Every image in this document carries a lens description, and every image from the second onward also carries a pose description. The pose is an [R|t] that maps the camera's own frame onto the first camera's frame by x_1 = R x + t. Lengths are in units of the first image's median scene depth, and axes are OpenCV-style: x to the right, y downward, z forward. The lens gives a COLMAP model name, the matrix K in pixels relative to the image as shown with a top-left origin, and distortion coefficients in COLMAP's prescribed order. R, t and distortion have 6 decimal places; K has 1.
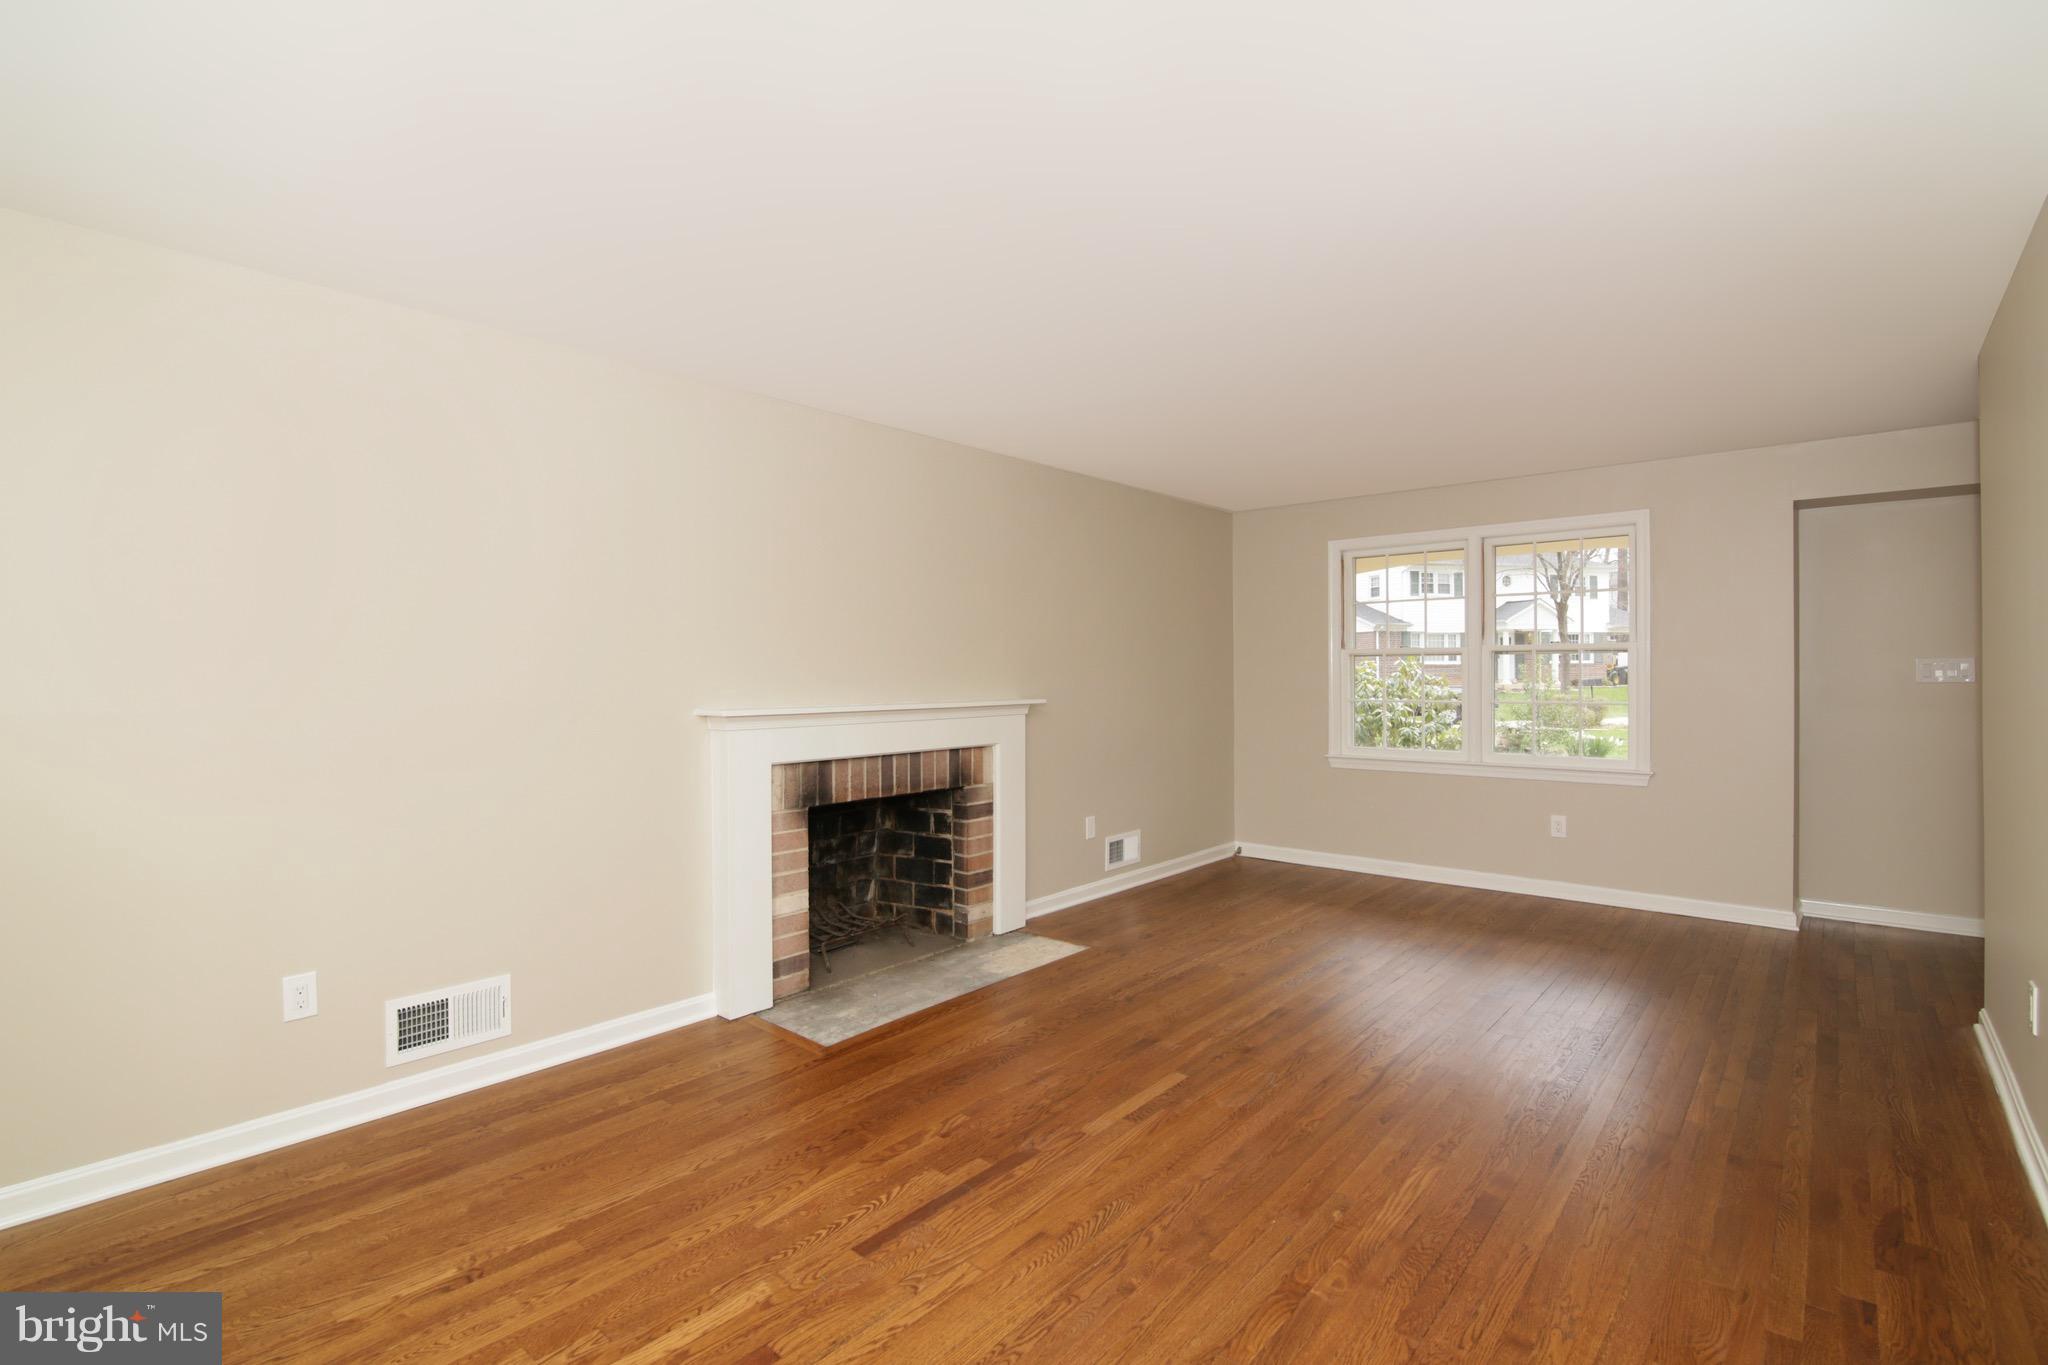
lens RADIAL K [[944.2, 0, 1029.5], [0, 944.2, 668.8], [0, 0, 1]] dist [-0.015461, 0.000021]
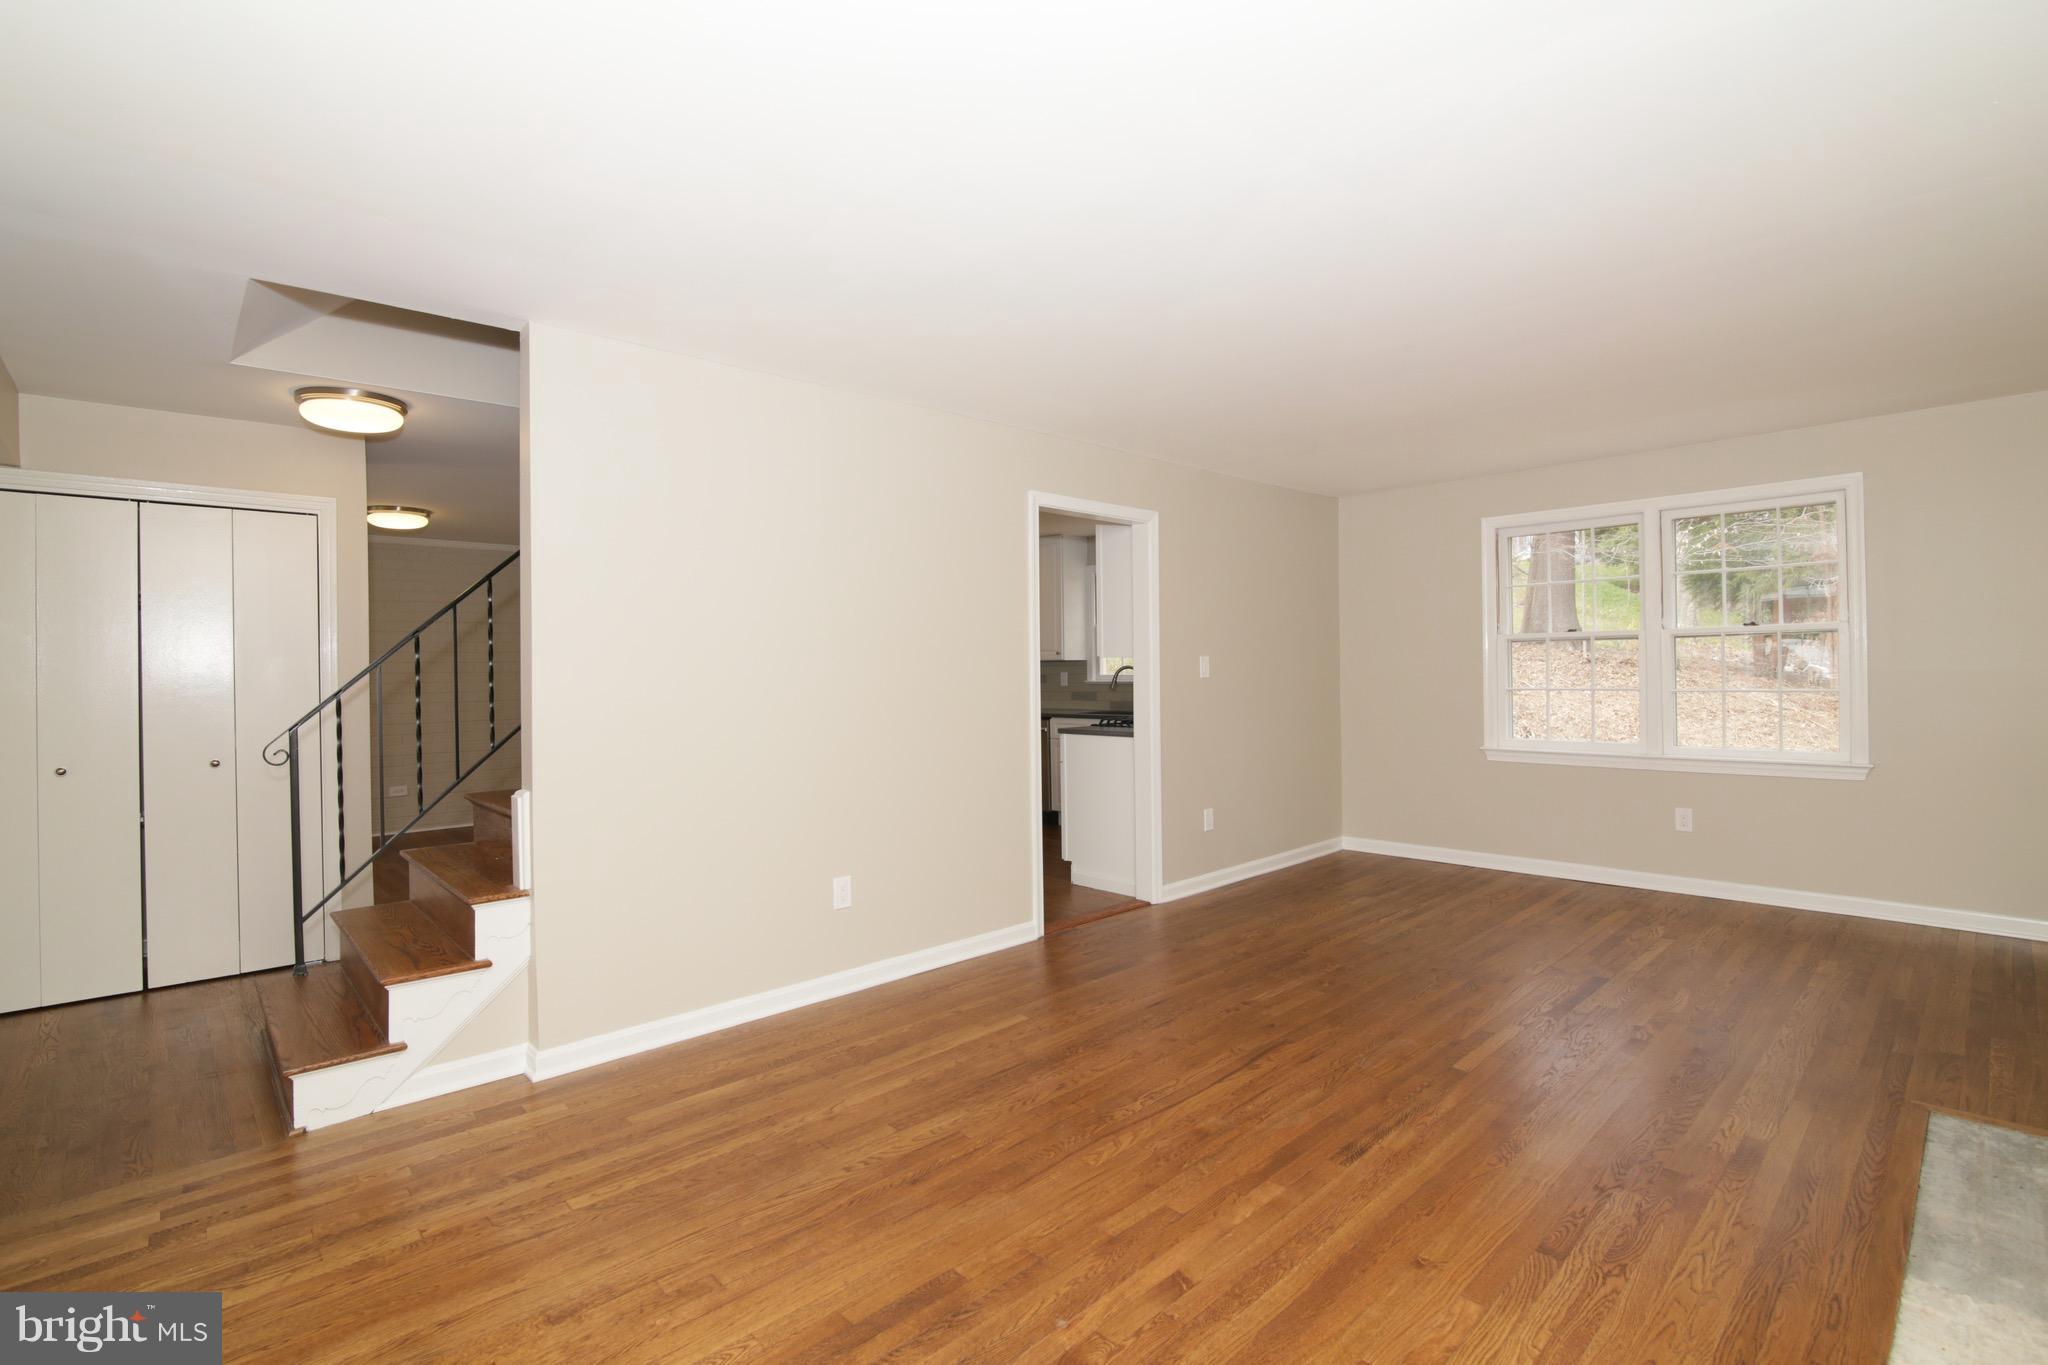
lens RADIAL K [[944.2, 0, 1029.5], [0, 944.2, 668.8], [0, 0, 1]] dist [-0.015461, 0.000021]
pose [[-0.994597, 0.020373, 0.101796, 0.379679], [0.020106, 0.999791, -0.003651, 0.009164], [-0.101850, -0.001584, -0.994799, 1.538204]]
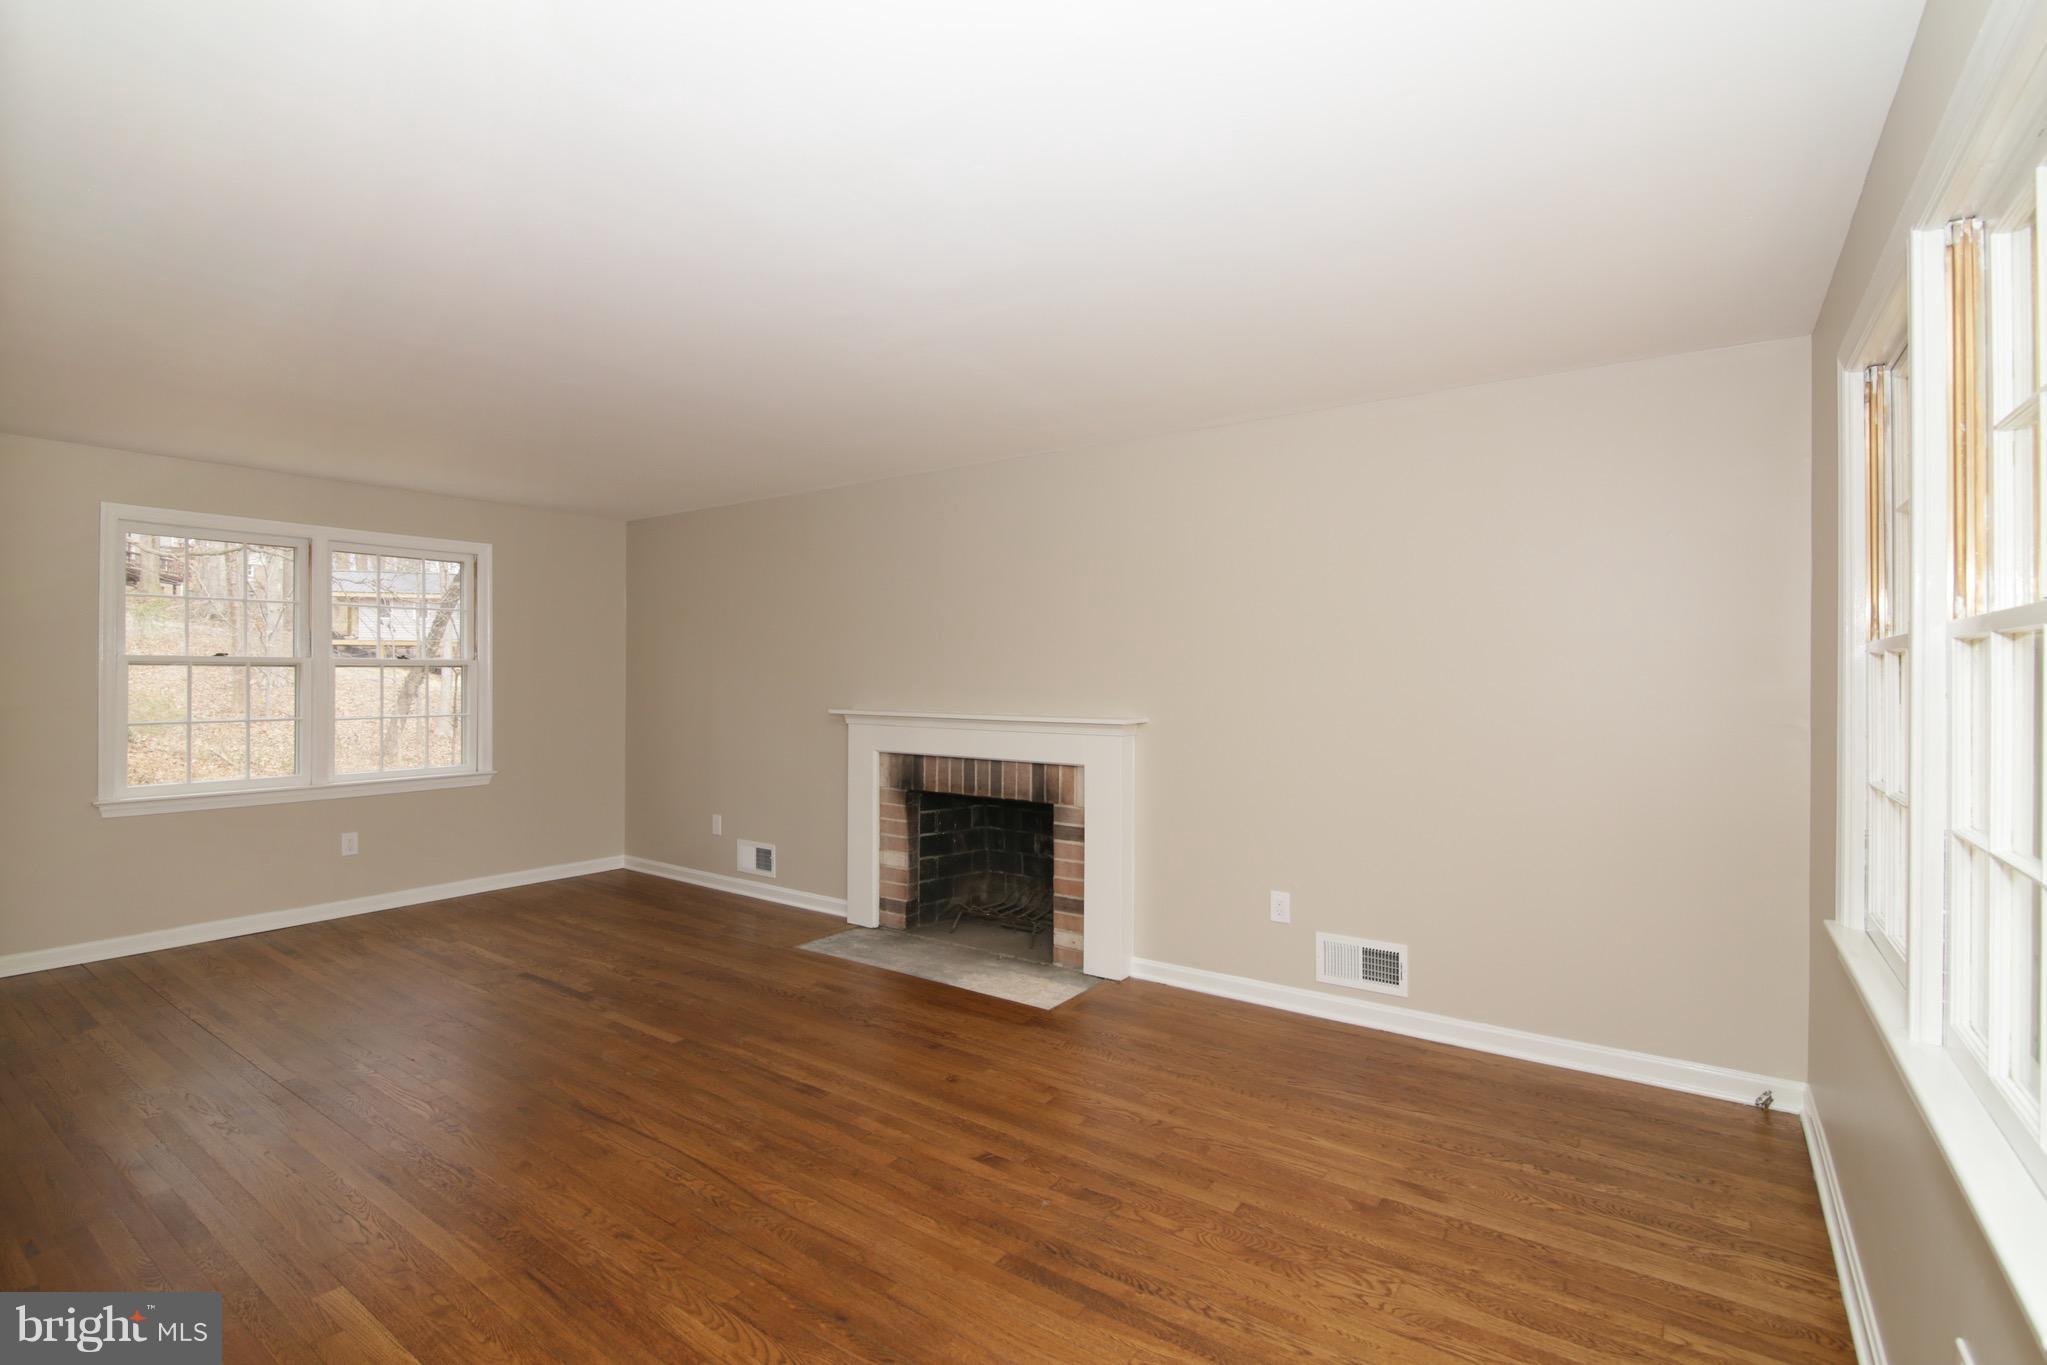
lens RADIAL K [[943.8, 0, 1029.0], [0, 943.8, 668.8], [0, 0, 1]] dist [-0.015461, 0.000021]
pose [[0.096623, -0.002237, -0.995319, 1.024820], [0.000366, 0.999997, -0.002212, -0.014271], [0.995321, -0.000151, 0.096624, 1.005036]]
